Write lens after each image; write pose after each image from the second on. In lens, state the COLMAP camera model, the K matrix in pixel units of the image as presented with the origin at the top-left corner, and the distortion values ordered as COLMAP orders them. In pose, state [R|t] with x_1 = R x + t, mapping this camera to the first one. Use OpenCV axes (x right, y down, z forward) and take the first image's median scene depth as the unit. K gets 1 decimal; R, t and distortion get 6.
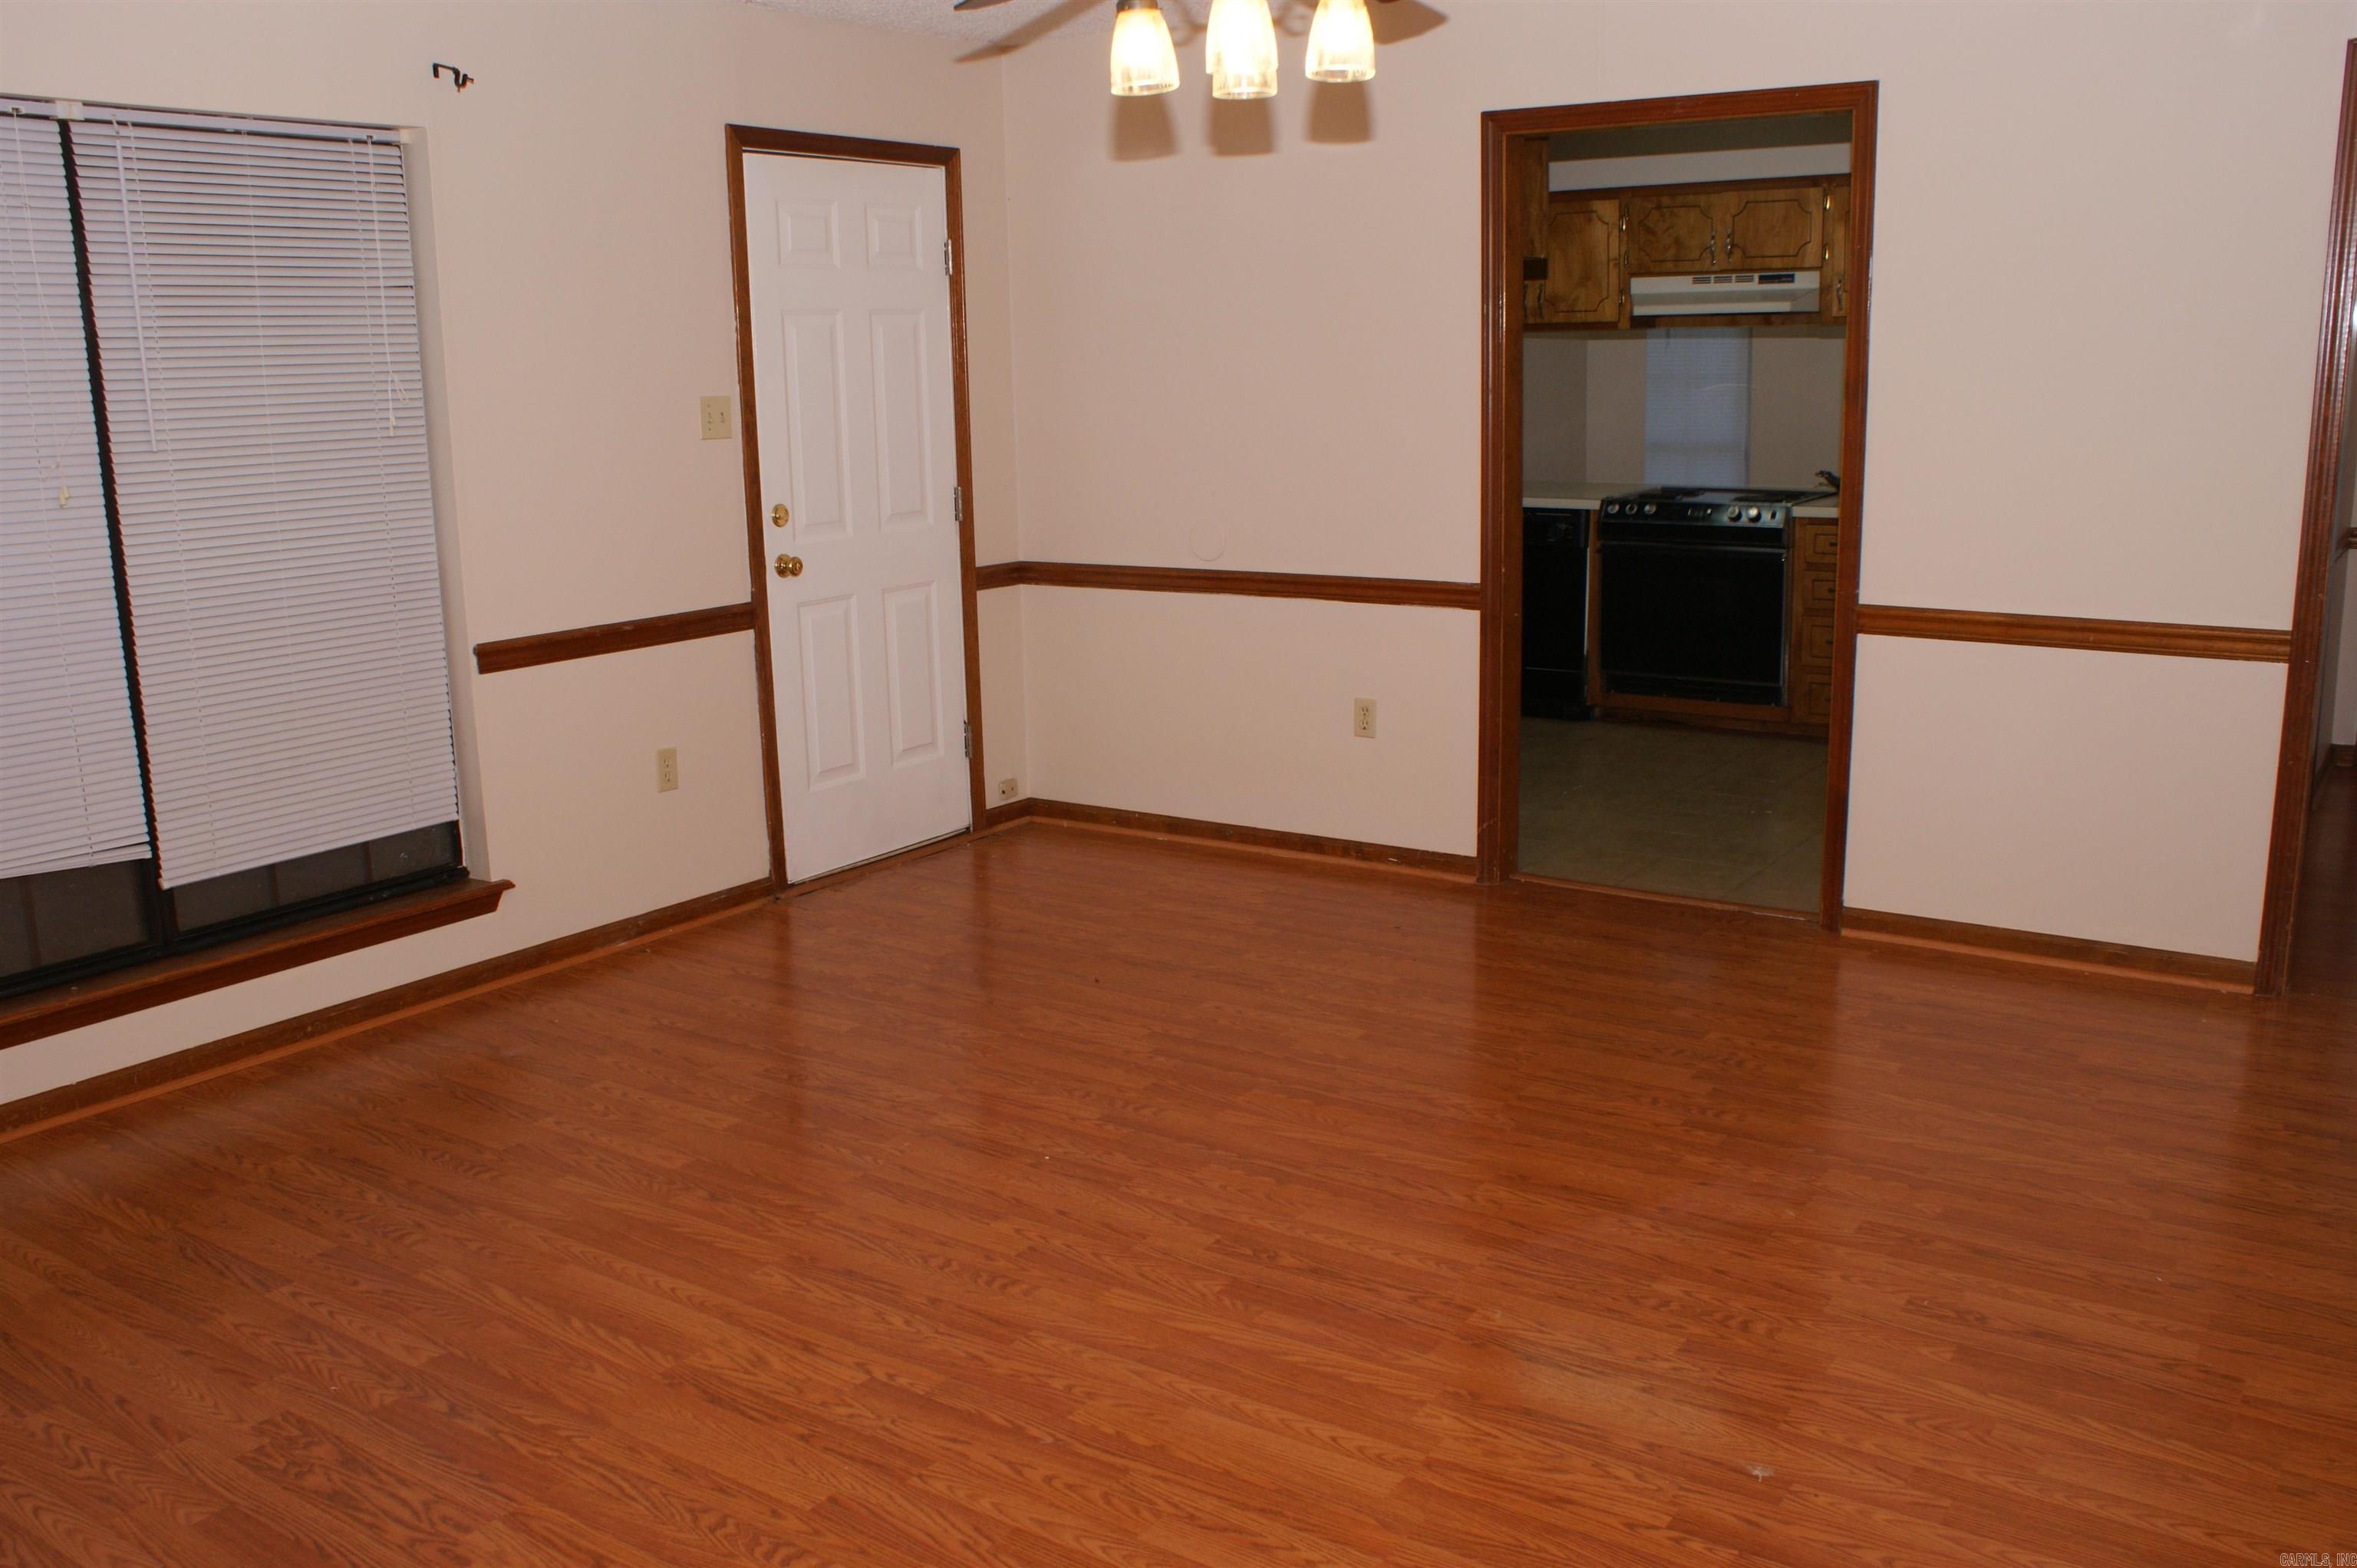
lens RADIAL K [[2007.4, 0, 1150.0], [0, 2007.4, 780.5], [0, 0, 1]] dist [-0.147439, 0.131625]
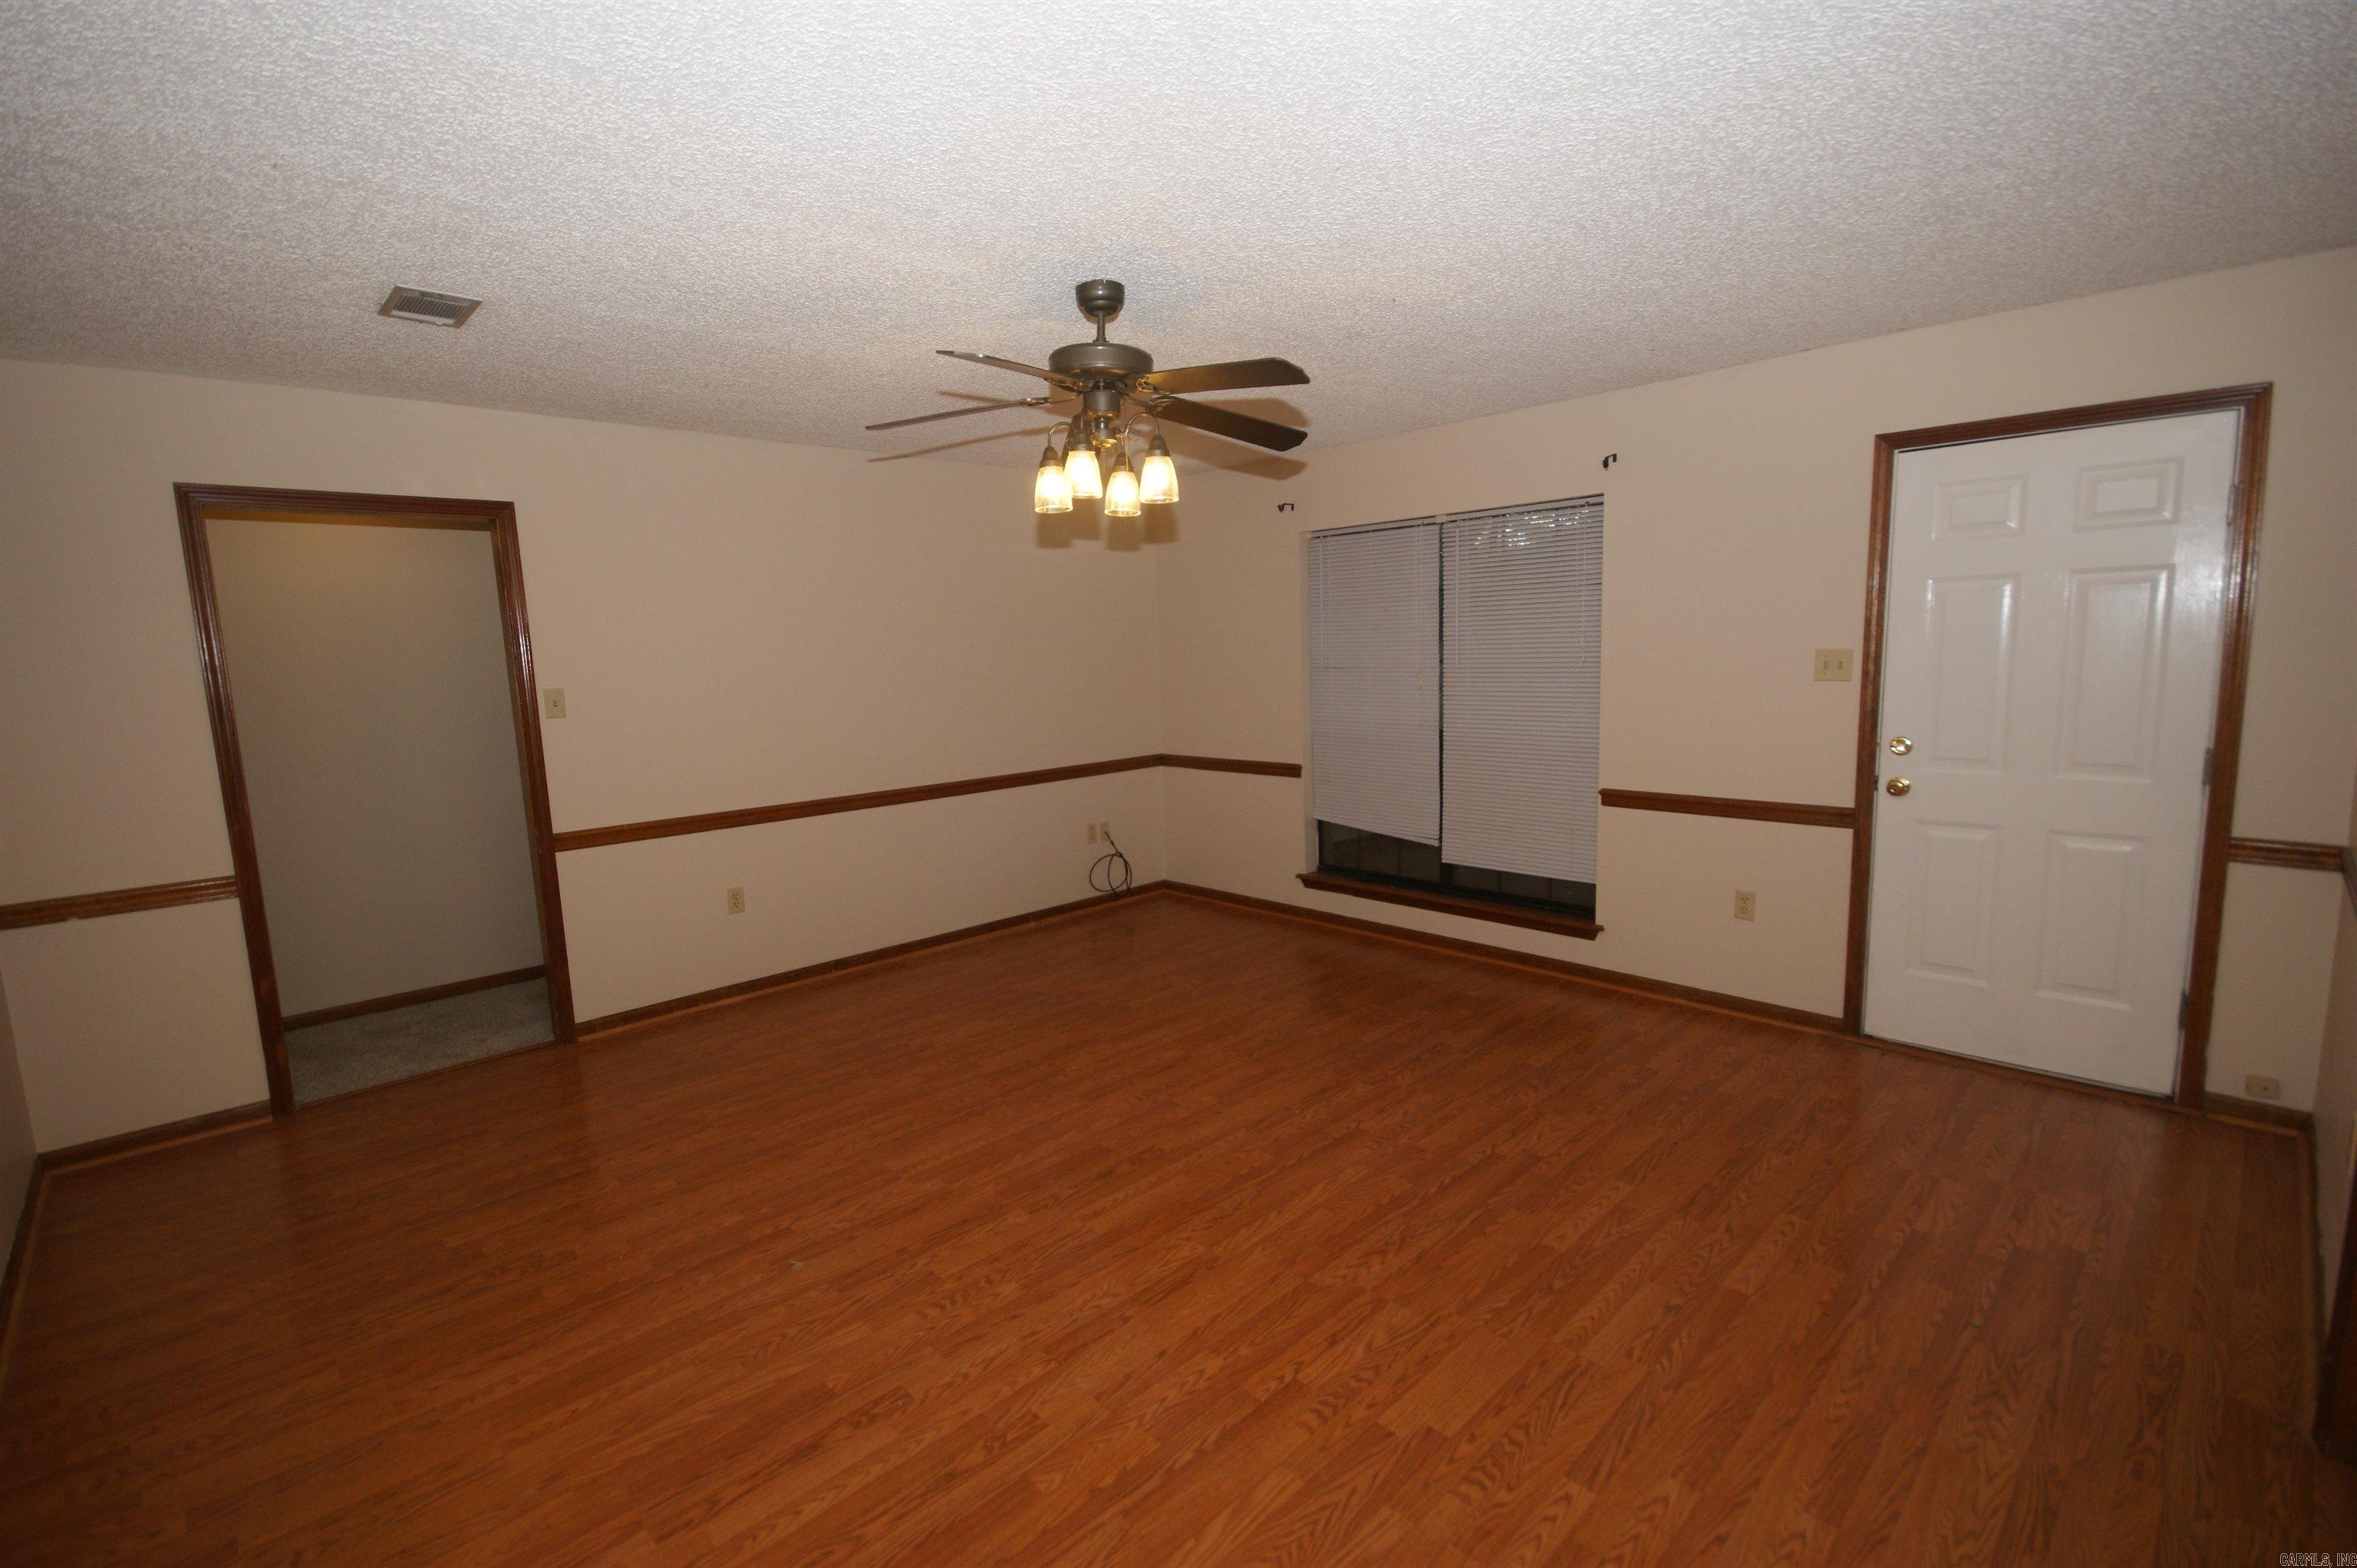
lens RADIAL K [[1045.2, 0, 1171.8], [0, 1045.2, 791.9], [0, 0, 1]] dist [0.002052, -0.000058]
pose [[-0.197975, 0.162016, -0.966725, 0.764421], [-0.166636, 0.966327, 0.196075, -0.224264], [0.965939, 0.199909, -0.164311, 0.961815]]
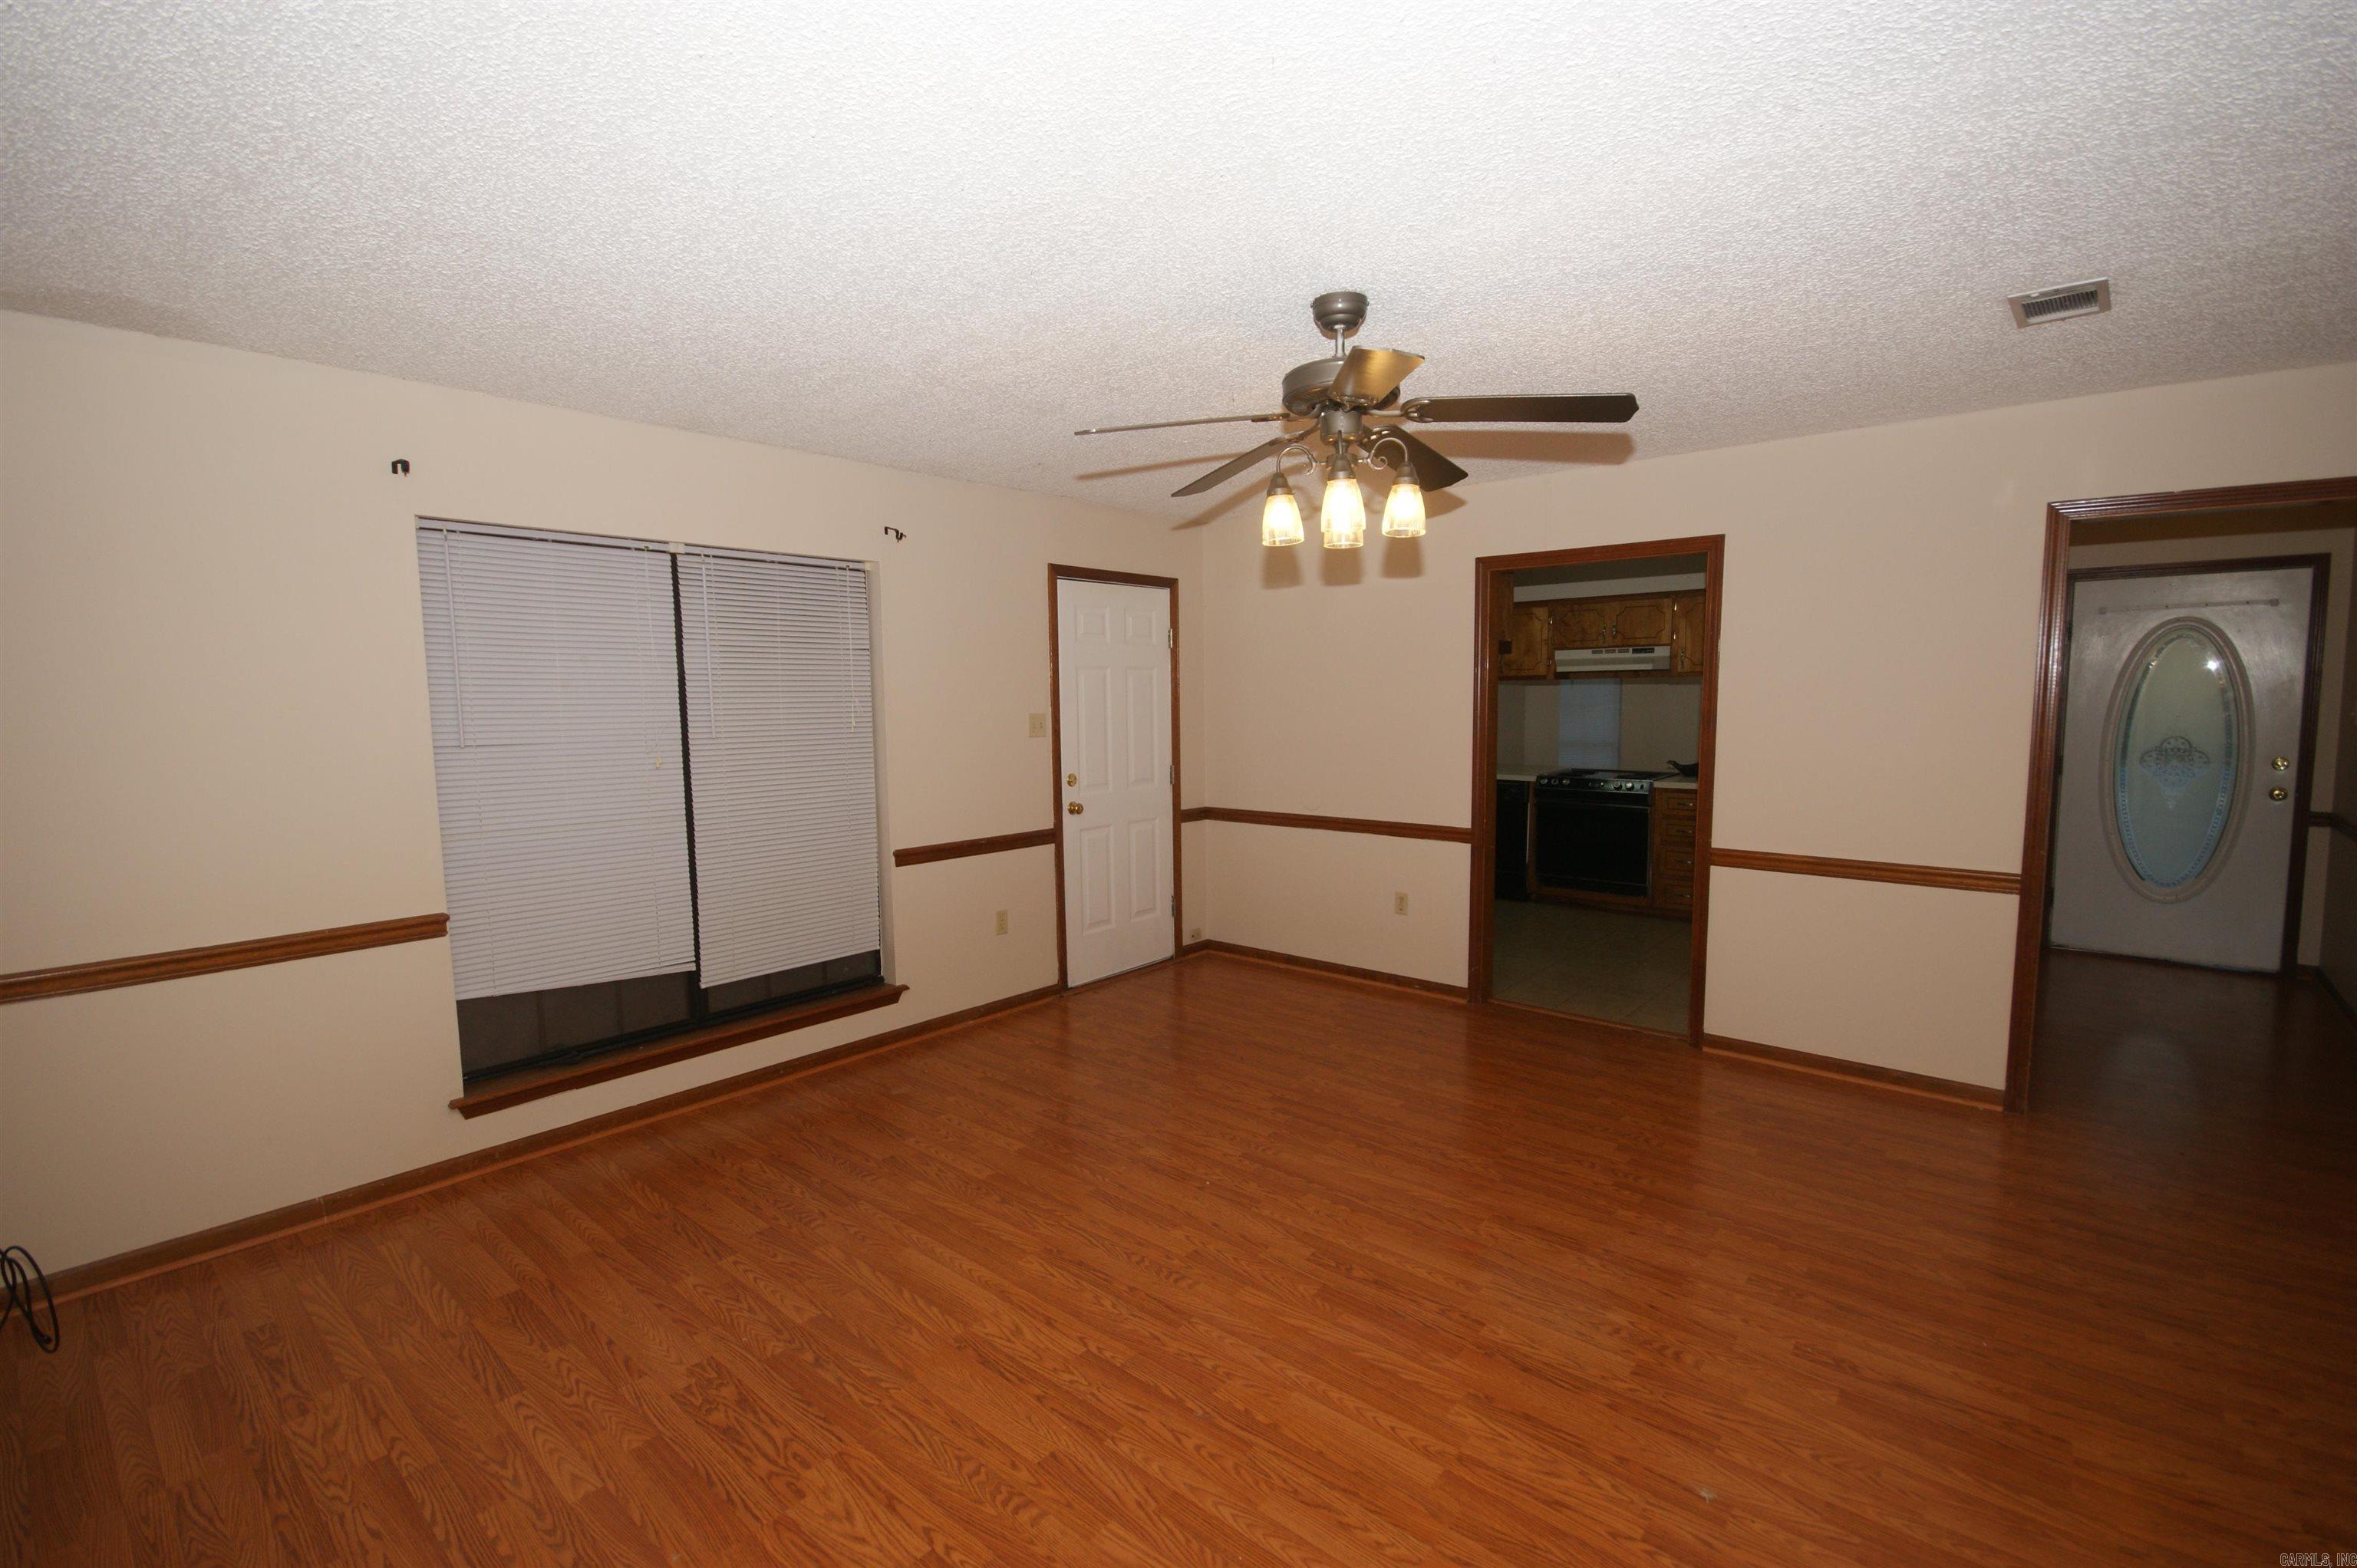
lens RADIAL K [[1045.2, 0, 1171.8], [0, 1045.2, 791.9], [0, 0, 1]] dist [0.002052, -0.000058]
pose [[0.994700, 0.022131, -0.100414, -0.002205], [-0.033014, 0.993596, -0.108056, -0.034289], [0.097379, 0.110798, 0.989061, 0.113774]]
